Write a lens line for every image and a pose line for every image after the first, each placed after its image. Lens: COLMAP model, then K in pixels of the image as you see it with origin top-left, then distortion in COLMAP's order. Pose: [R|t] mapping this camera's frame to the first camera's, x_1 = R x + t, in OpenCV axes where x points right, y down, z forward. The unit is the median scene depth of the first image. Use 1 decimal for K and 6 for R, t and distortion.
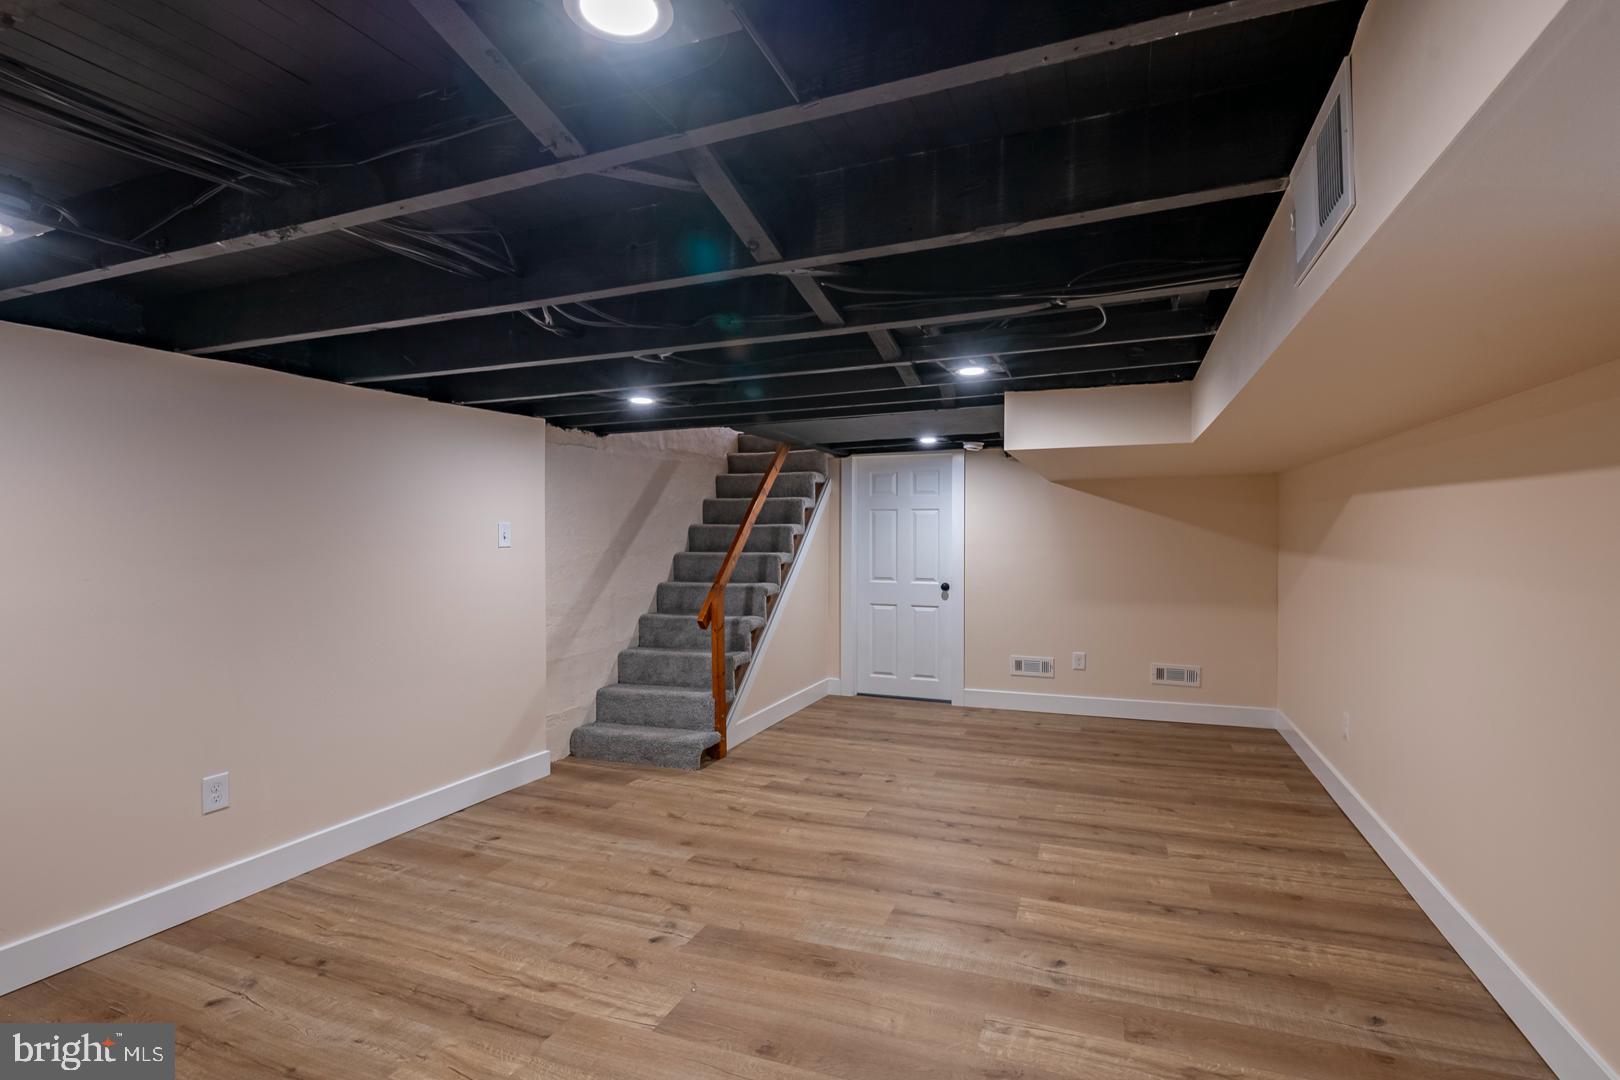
lens RADIAL K [[789.3, 0, 807.1], [0, 789.3, 536.6], [0, 0, 1]] dist [-0.002040, -0.001018]
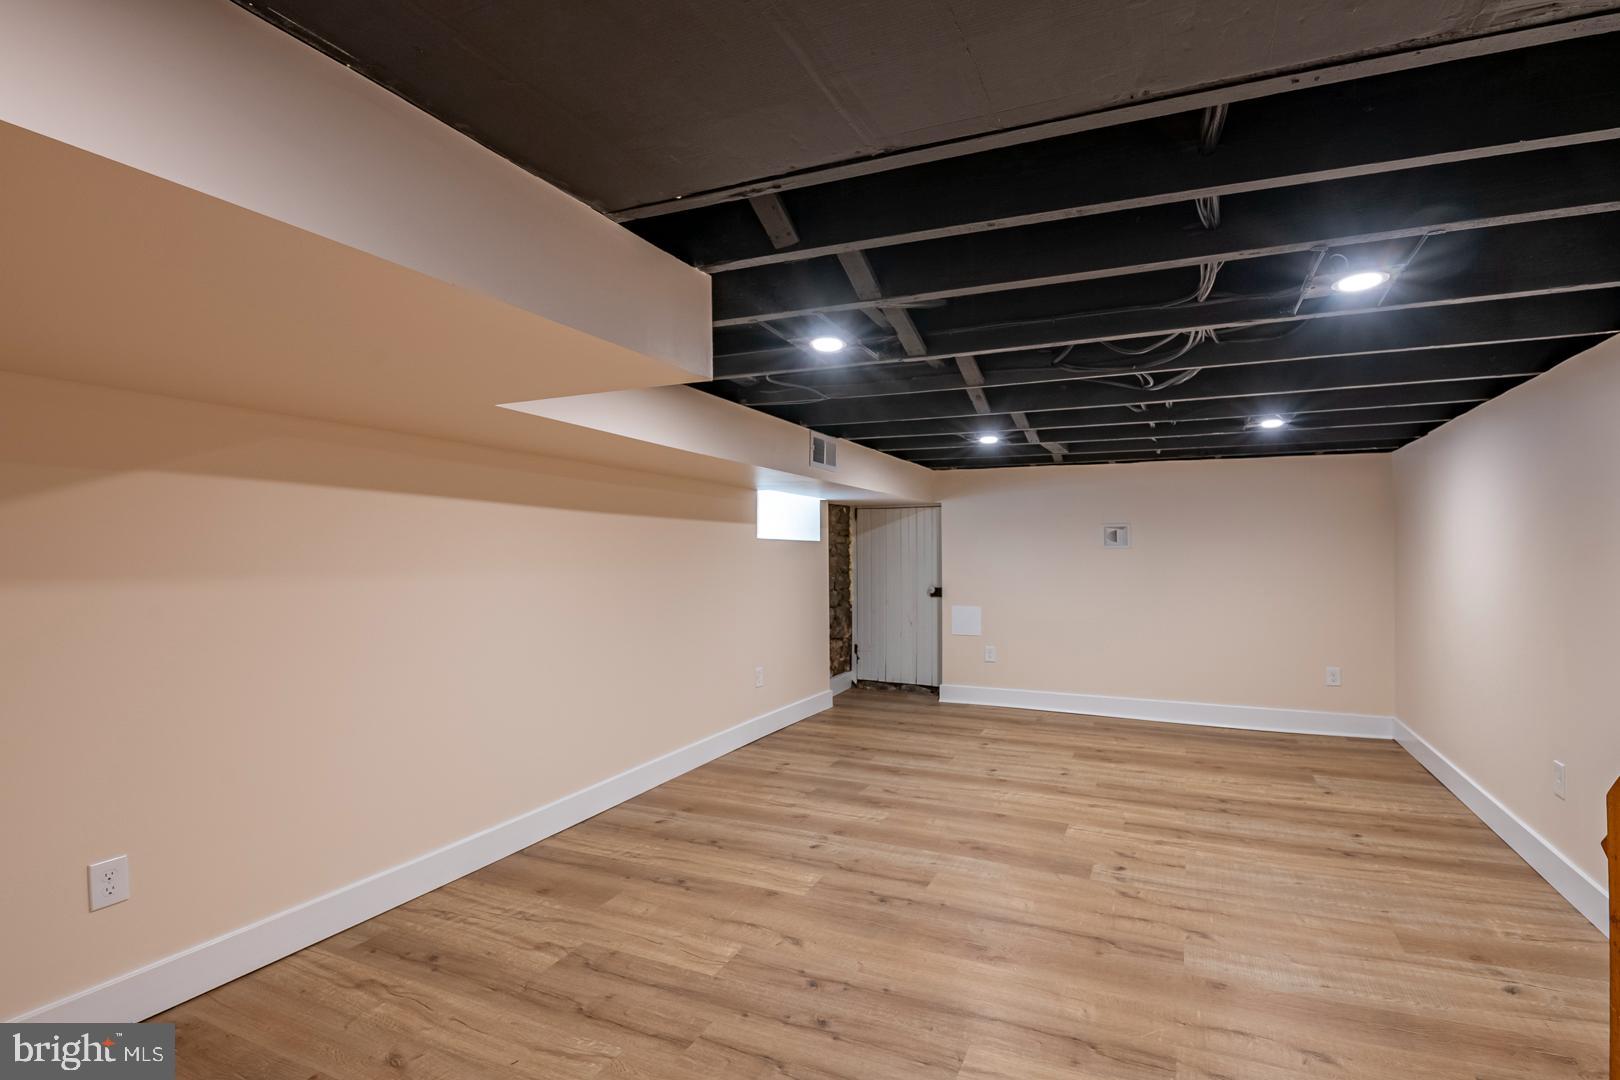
lens RADIAL K [[789.3, 0, 813.4], [0, 789.3, 544.0], [0, 0, 1]] dist [-0.002040, -0.001018]
pose [[-0.997390, 0.005994, 0.071953, 0.188027], [0.005345, 0.999943, -0.009218, 0.003455], [-0.072004, -0.008810, -0.997365, 2.131687]]
